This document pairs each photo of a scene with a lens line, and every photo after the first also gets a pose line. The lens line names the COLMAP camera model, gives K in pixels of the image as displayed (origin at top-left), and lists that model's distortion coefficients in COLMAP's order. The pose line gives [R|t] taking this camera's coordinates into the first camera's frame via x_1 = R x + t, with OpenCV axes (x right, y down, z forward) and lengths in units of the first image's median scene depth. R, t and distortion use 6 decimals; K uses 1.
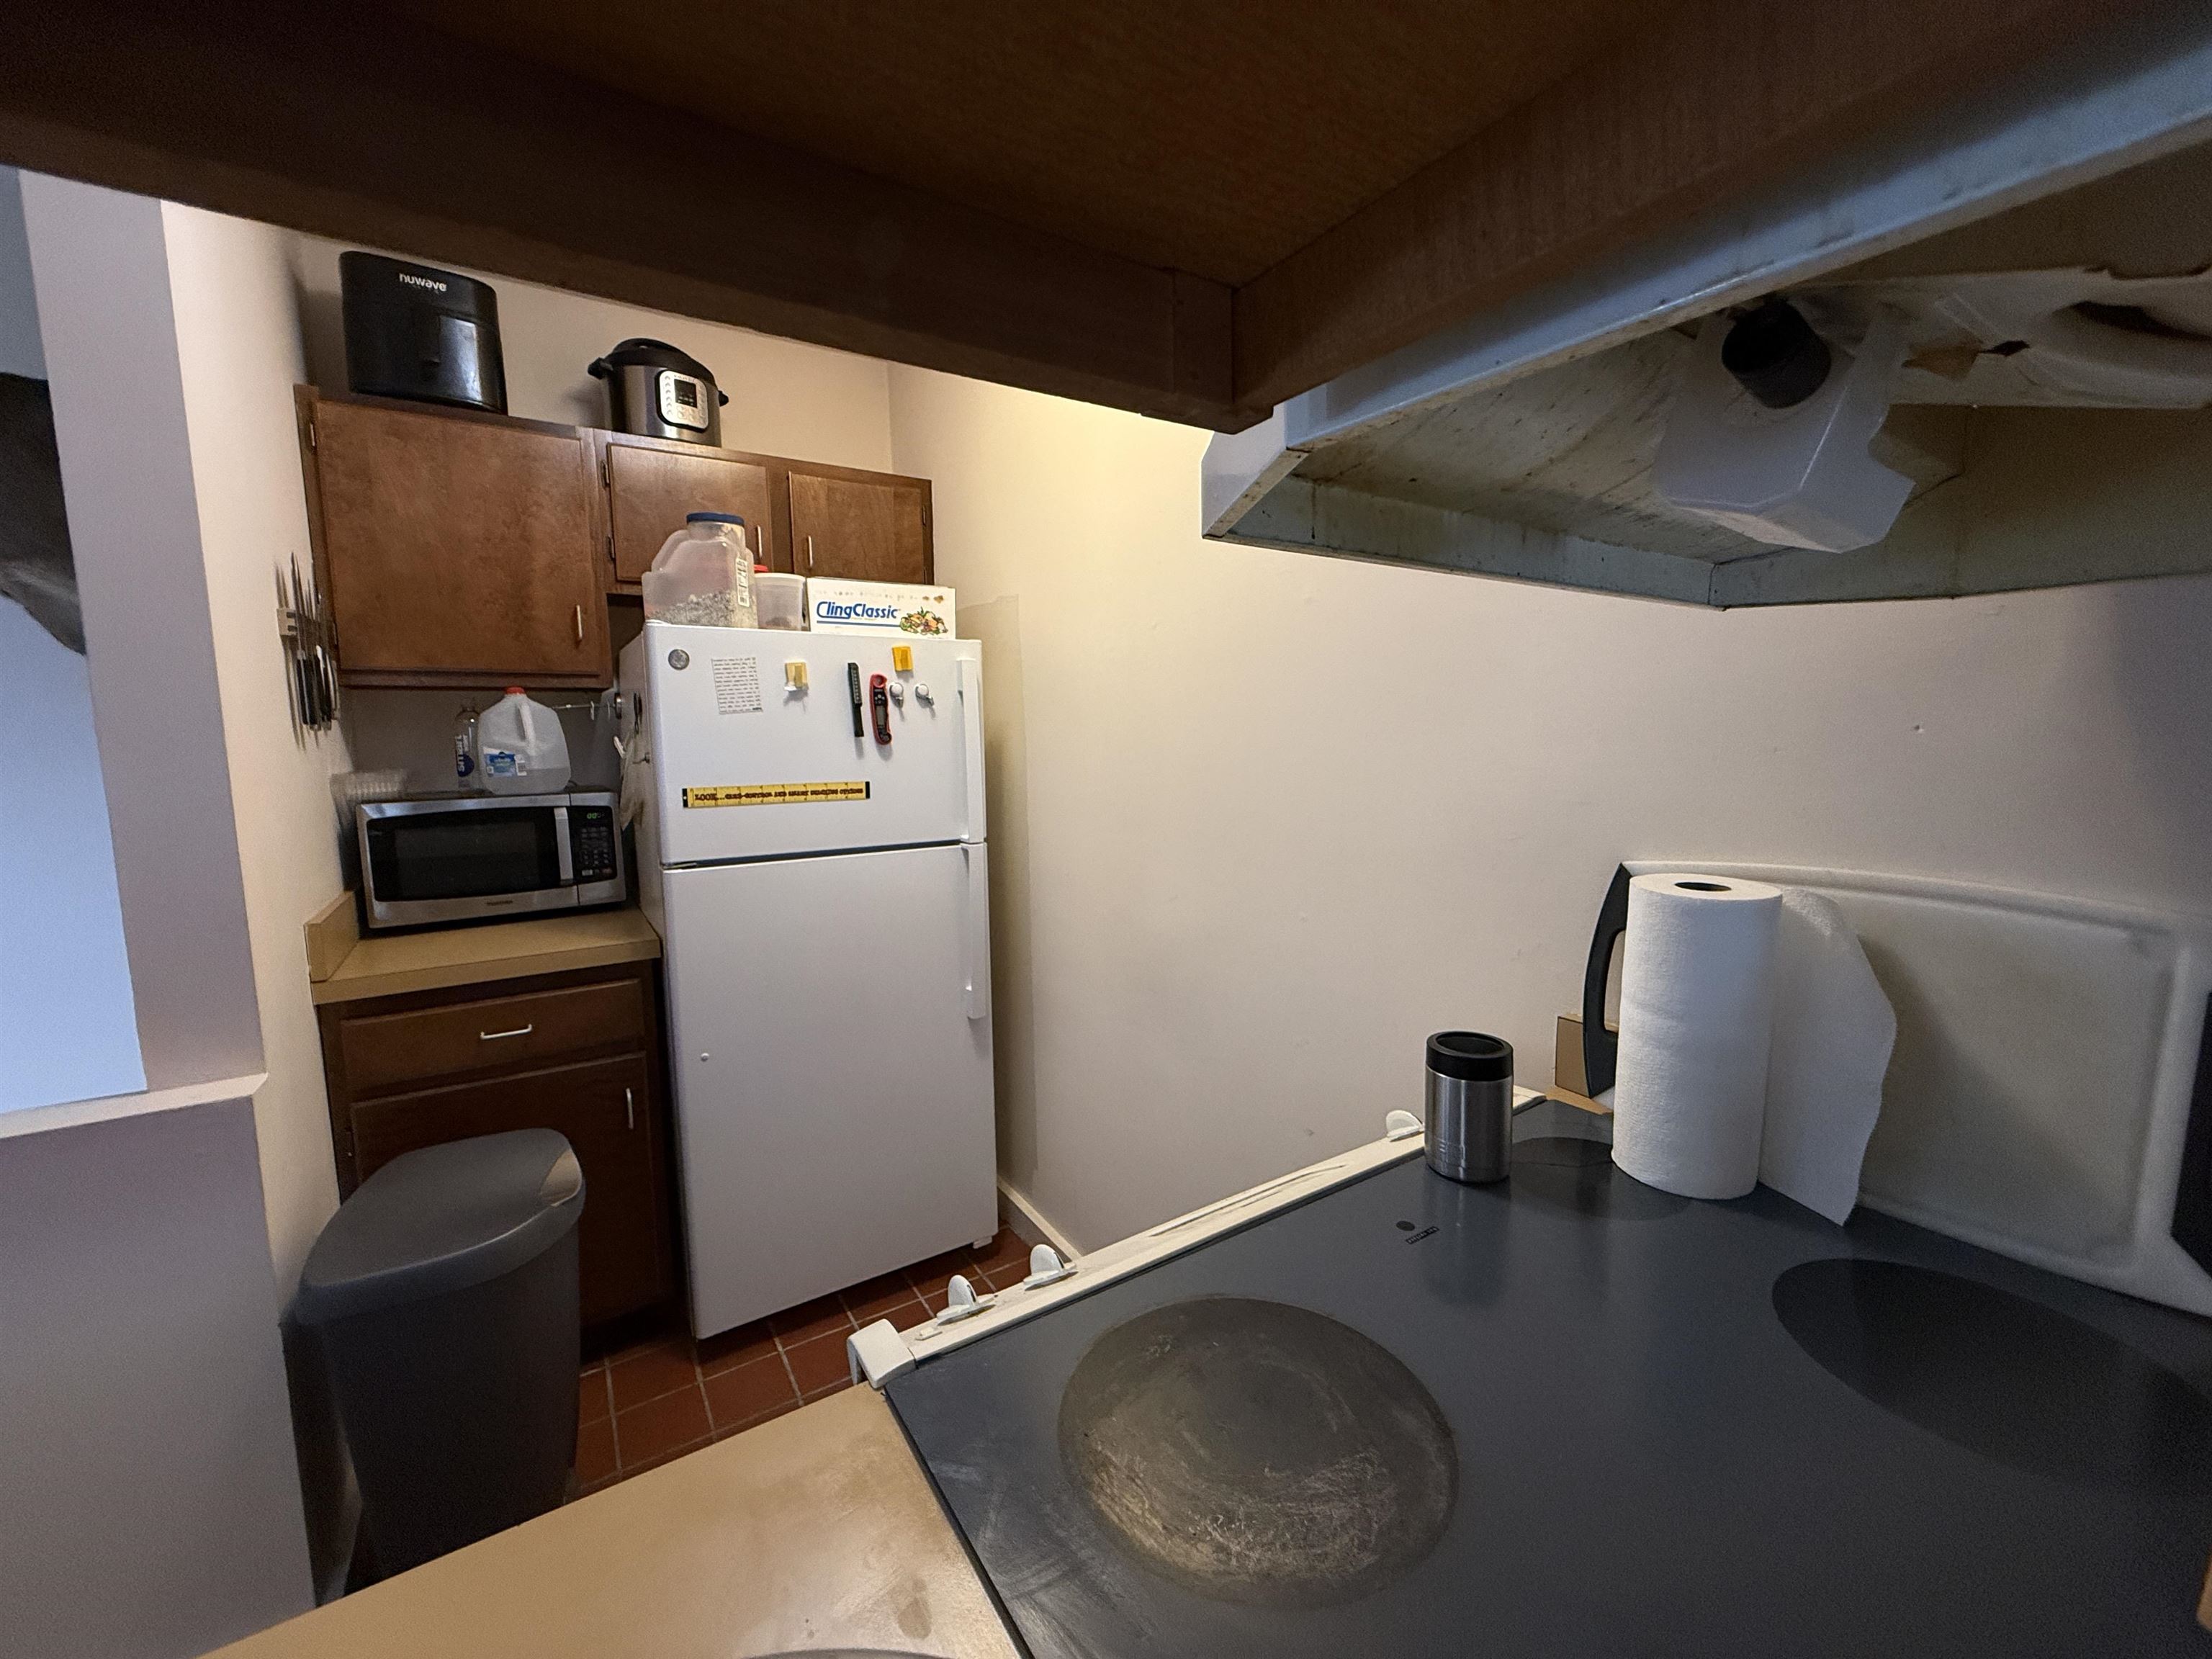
lens RADIAL K [[878.4, 0, 1104.7], [0, 878.4, 829.8], [0, 0, 1]] dist [-0.001457, 0.000317]
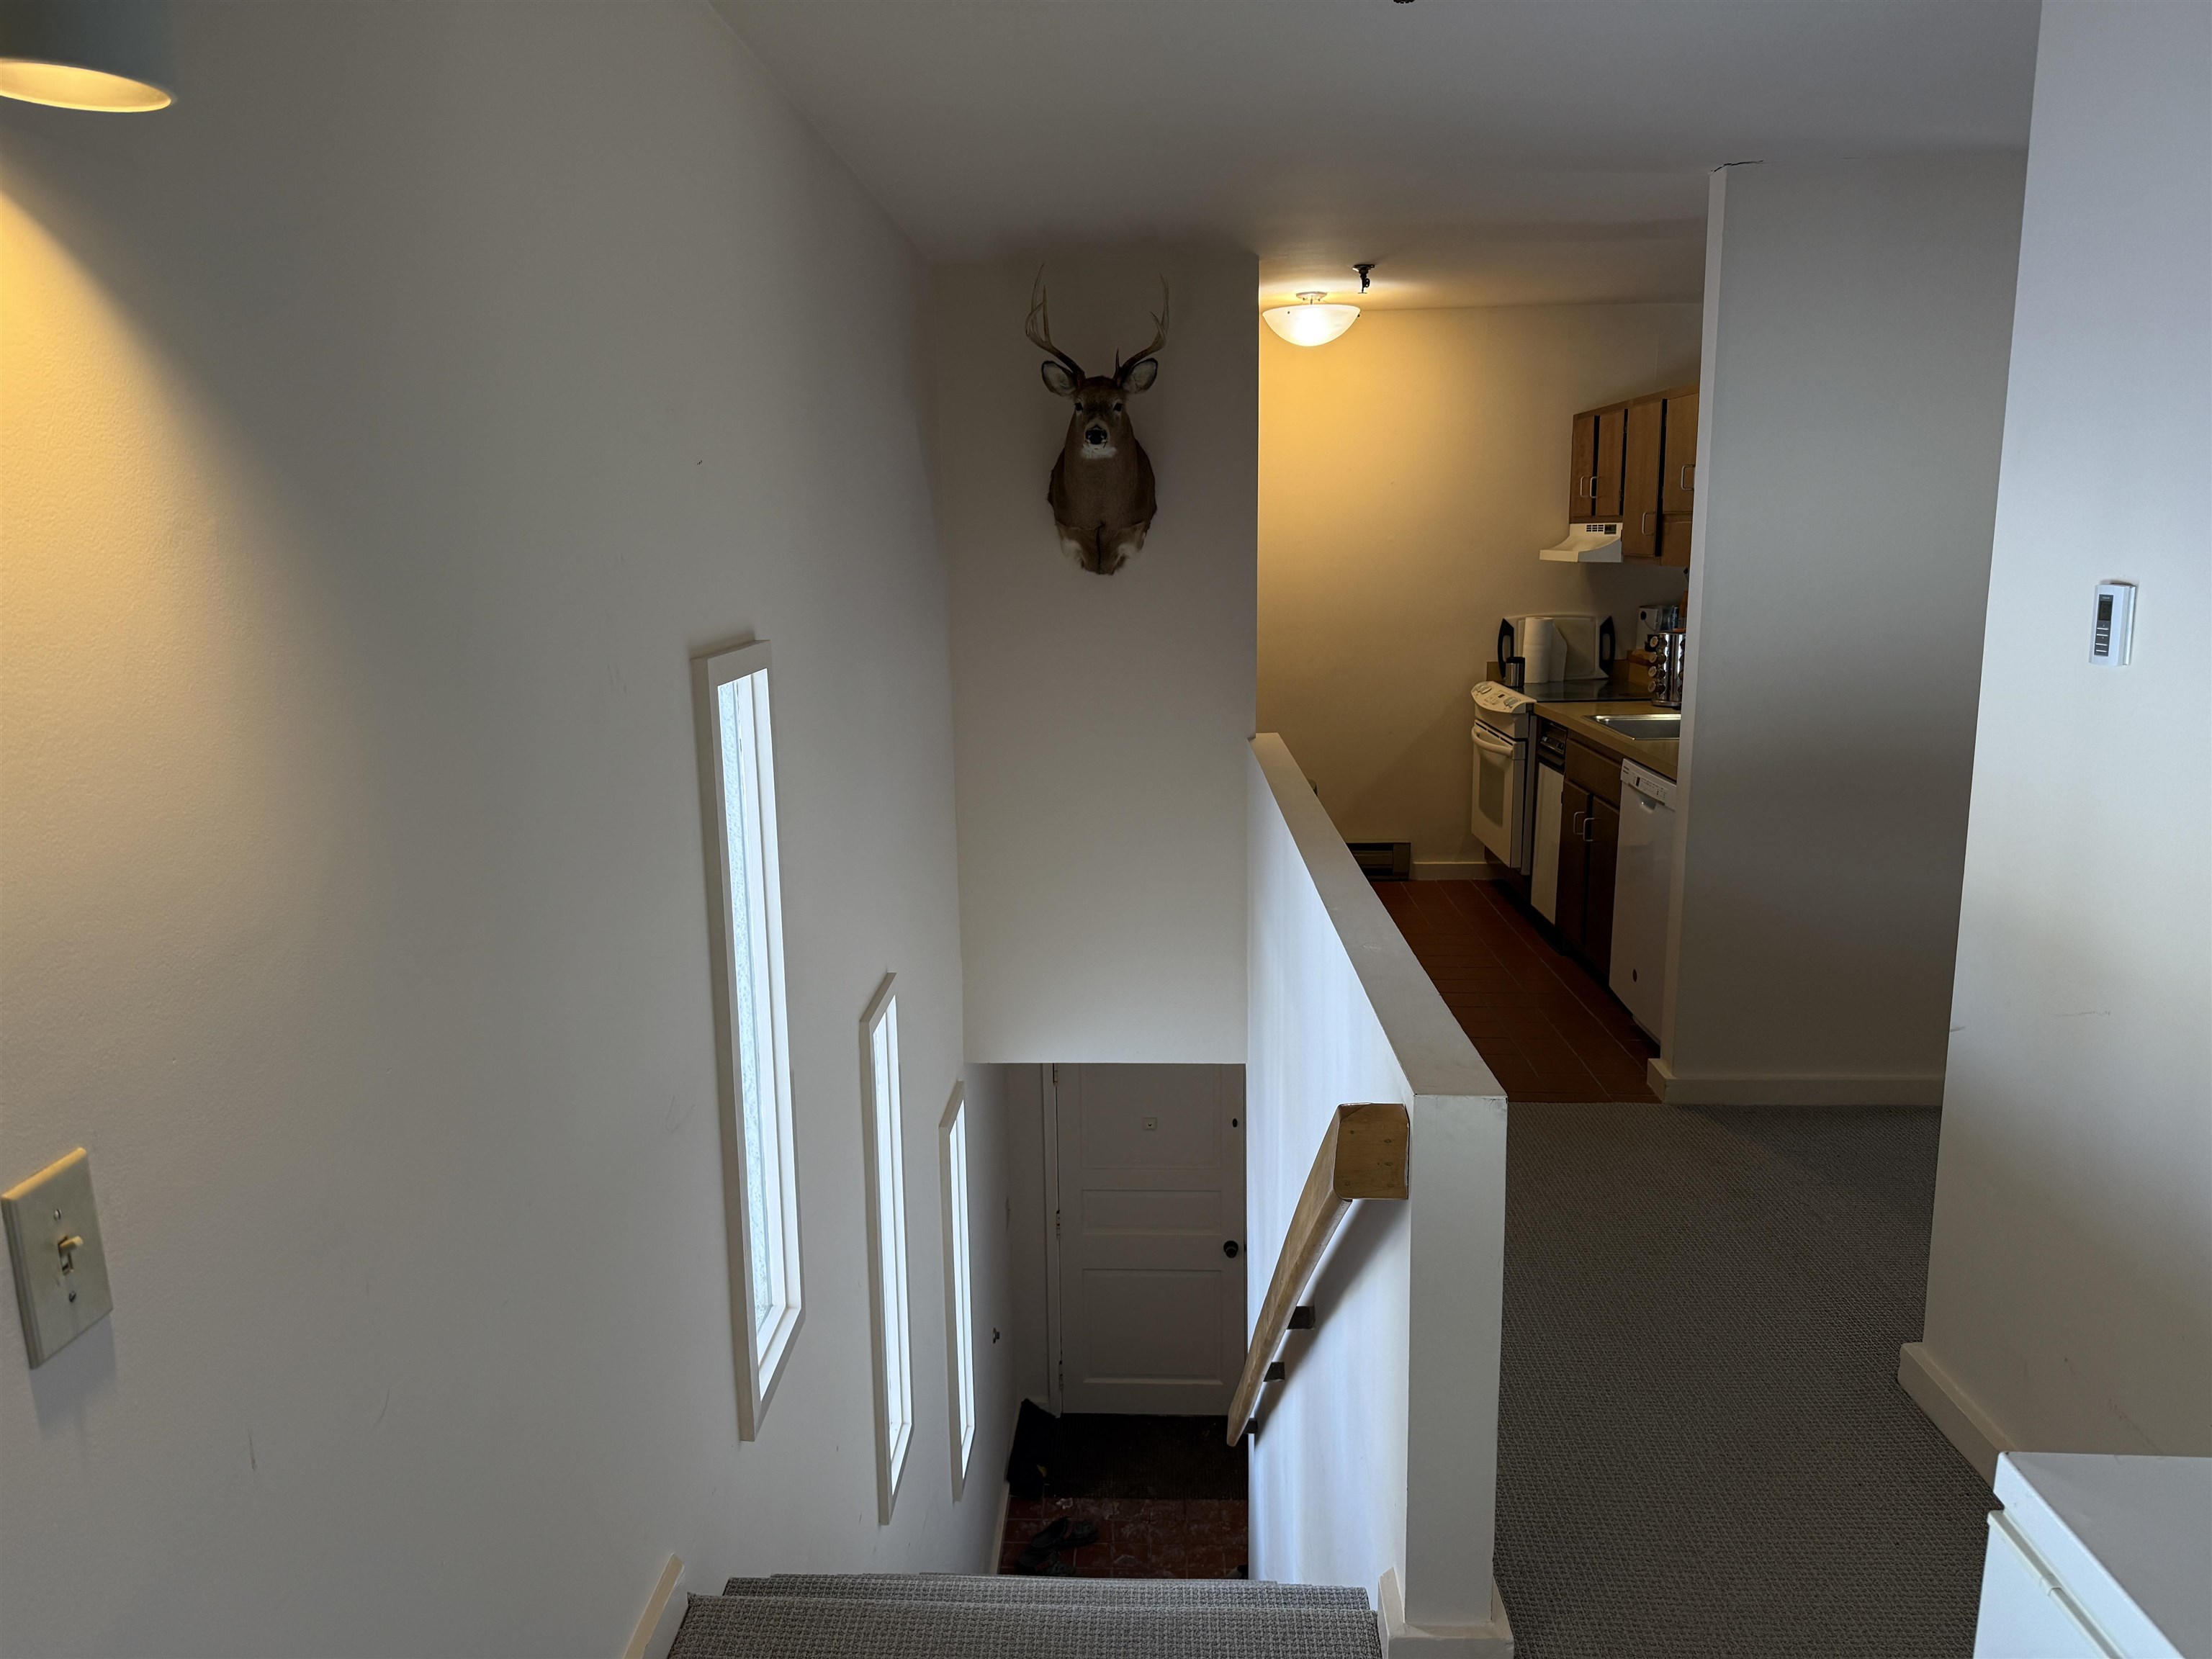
lens RADIAL K [[1547.7, 0, 1038.9], [0, 1547.7, 852.8], [0, 0, 1]] dist [0.059258, -0.052971]
pose [[0.597923, -0.161375, 0.785141, -3.274863], [0.101020, 0.986885, 0.125909, -0.007058], [-0.795162, 0.004032, 0.606383, -0.823606]]
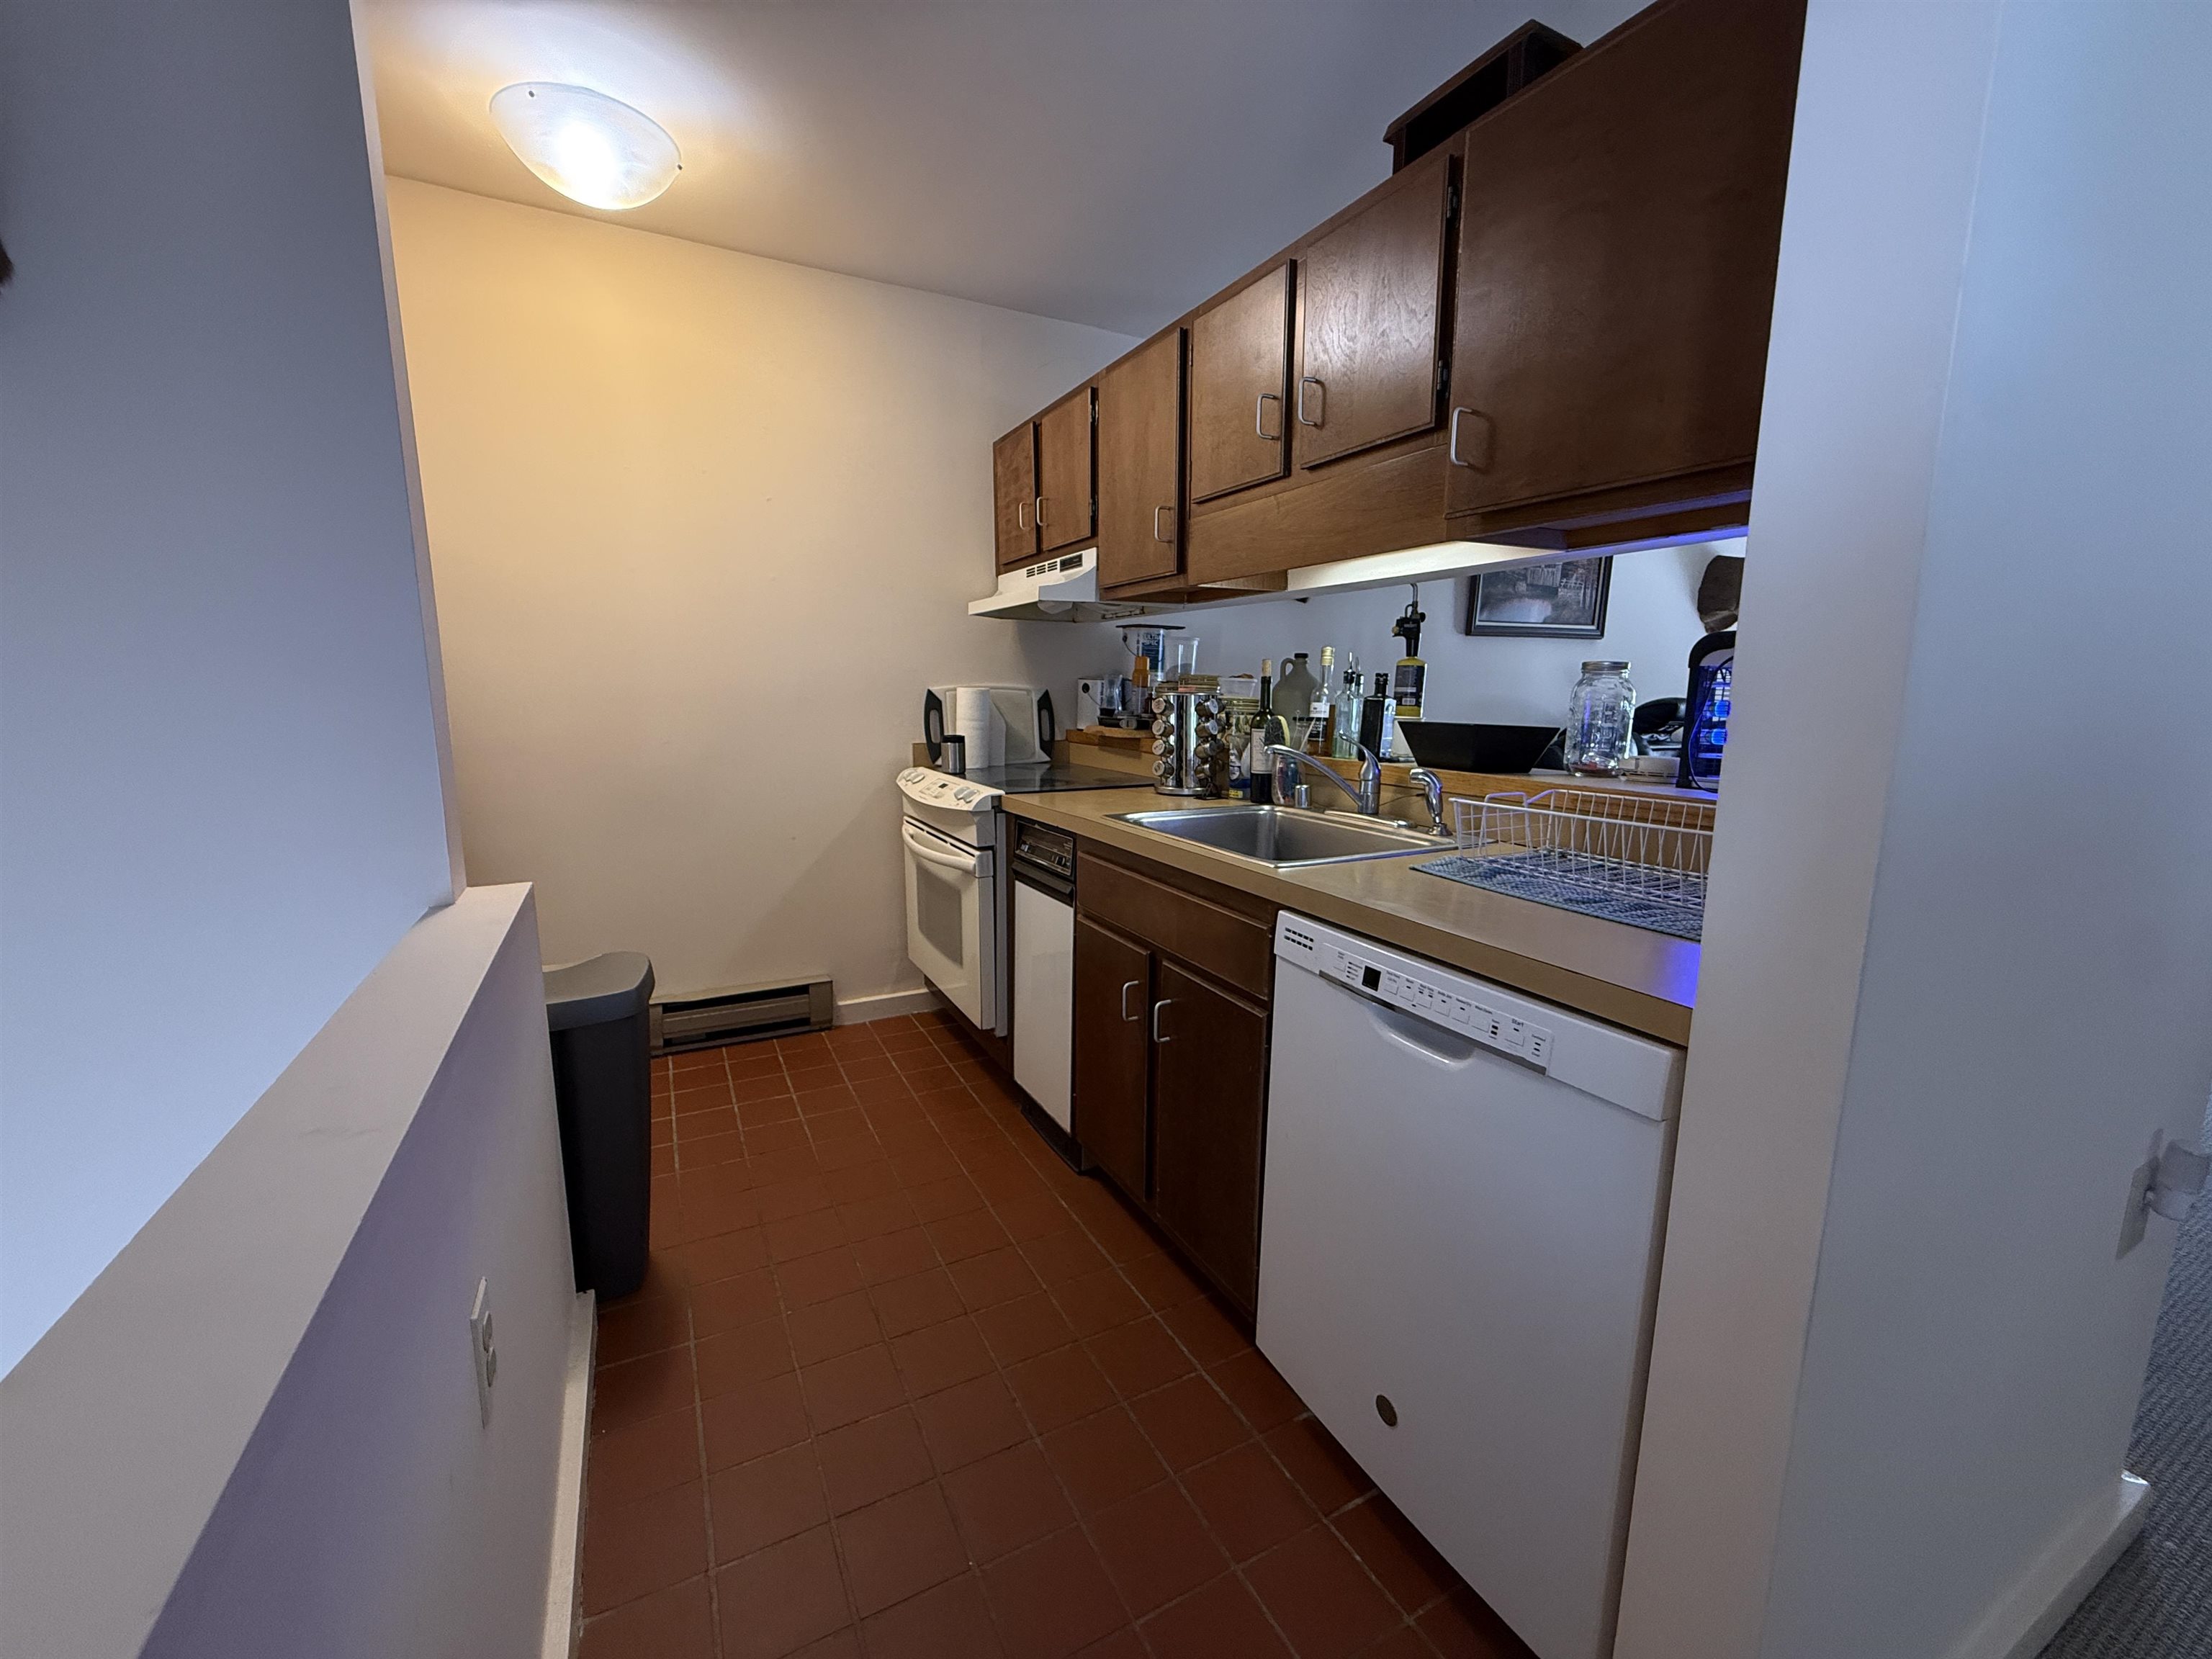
lens RADIAL K [[878.4, 0, 1101.7], [0, 878.4, 825.9], [0, 0, 1]] dist [-0.001457, 0.000317]
pose [[0.090175, -0.140111, 0.986021, -1.316513], [0.101251, 0.986215, 0.130878, 0.089609], [-0.990766, 0.088033, 0.103119, 0.045986]]
